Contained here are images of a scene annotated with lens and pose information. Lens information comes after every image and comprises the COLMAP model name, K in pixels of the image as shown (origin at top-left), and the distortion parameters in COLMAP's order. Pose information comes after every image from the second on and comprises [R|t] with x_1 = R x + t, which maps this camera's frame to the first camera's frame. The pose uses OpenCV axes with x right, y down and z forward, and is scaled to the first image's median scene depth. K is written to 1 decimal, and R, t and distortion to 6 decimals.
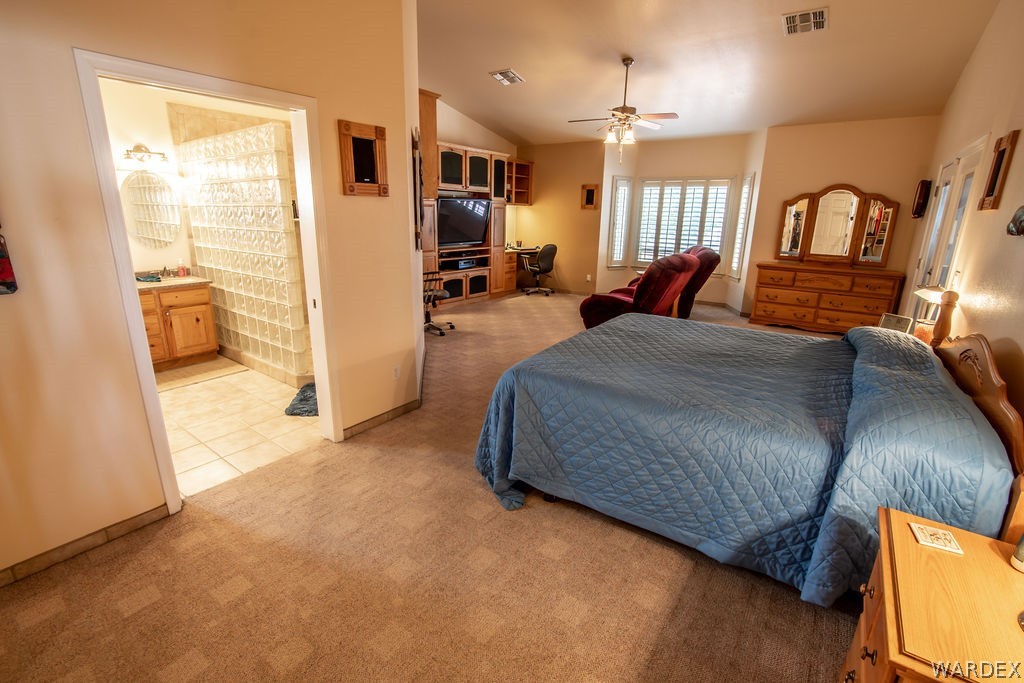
lens RADIAL K [[459.1, 0, 508.0], [0, 459.1, 338.5], [0, 0, 1]] dist [-0.035832, 0.006993]
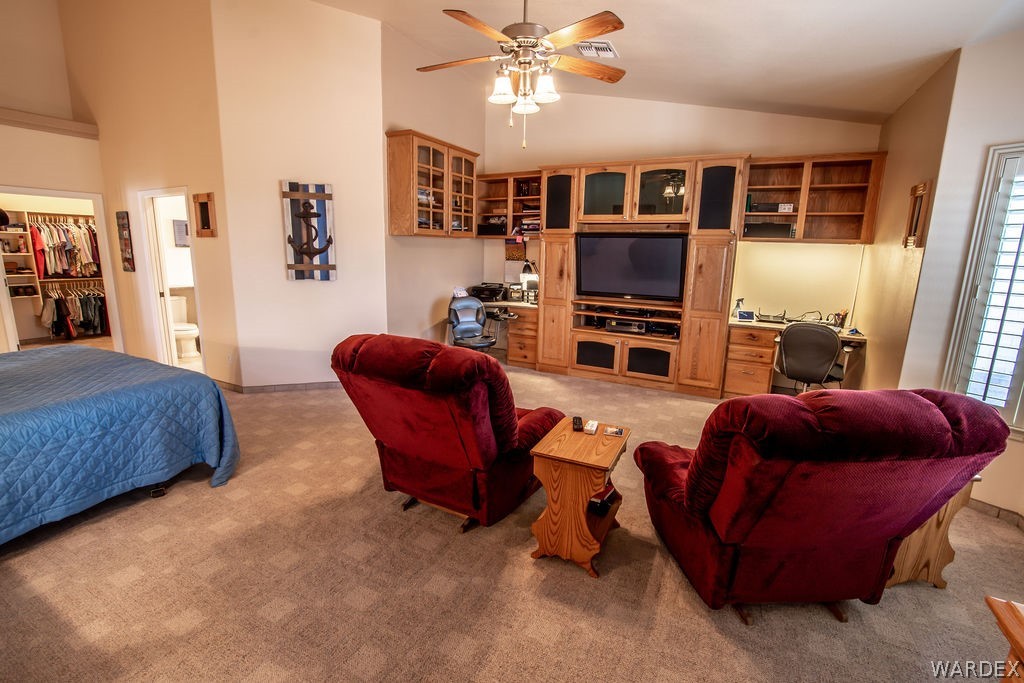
lens RADIAL K [[459.1, 0, 507.9], [0, 459.1, 342.5], [0, 0, 1]] dist [-0.035832, 0.006993]
pose [[0.137188, 0.185750, -0.972973, 1.303225], [-0.276127, 0.950495, 0.142525, -0.436140], [0.951280, 0.249112, 0.181687, 1.644159]]
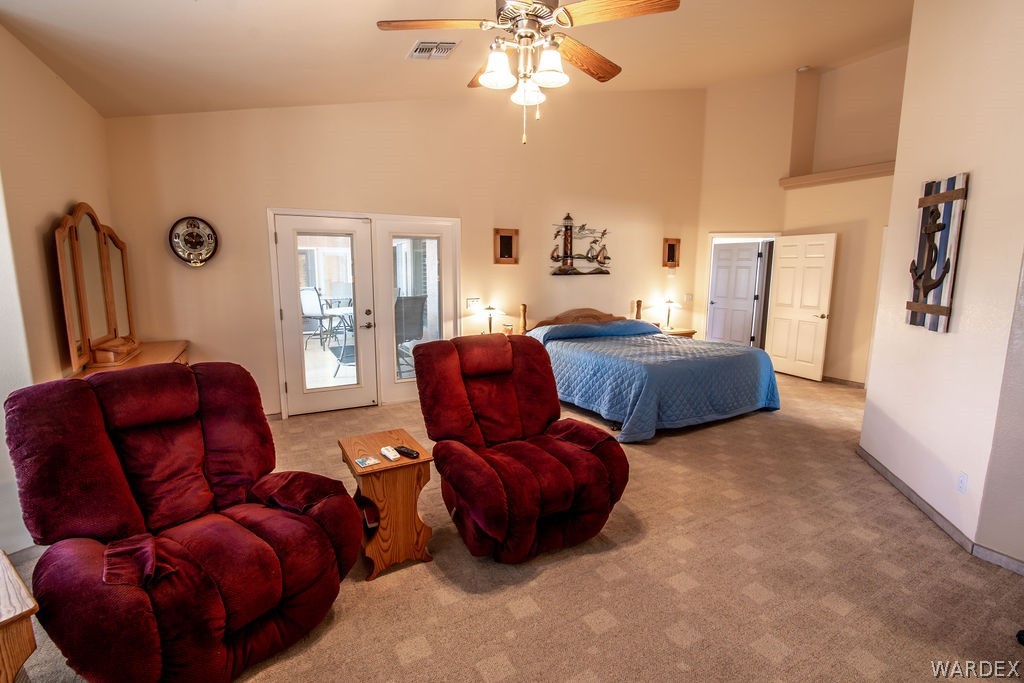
lens RADIAL K [[459.1, 0, 512.3], [0, 459.1, 341.1], [0, 0, 1]] dist [-0.035832, 0.006993]
pose [[-0.906665, -0.089987, 0.412142, 0.149954], [0.087537, 0.915586, 0.392479, -0.659184], [-0.412669, 0.391925, -0.822252, 2.389829]]
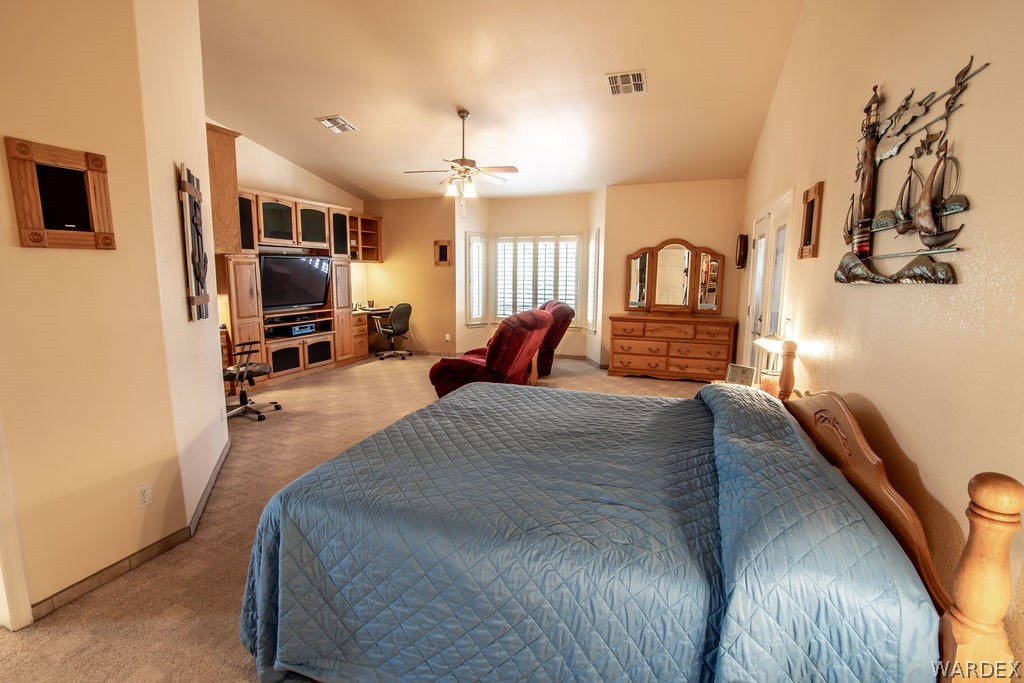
lens RADIAL K [[459.1, 0, 507.9], [0, 459.1, 338.2], [0, 0, 1]] dist [-0.035832, 0.006993]
pose [[0.963941, -0.049690, 0.261436, 0.131017], [0.080937, 0.990615, -0.110139, -0.045812], [-0.253510, 0.127327, 0.958916, 0.184643]]
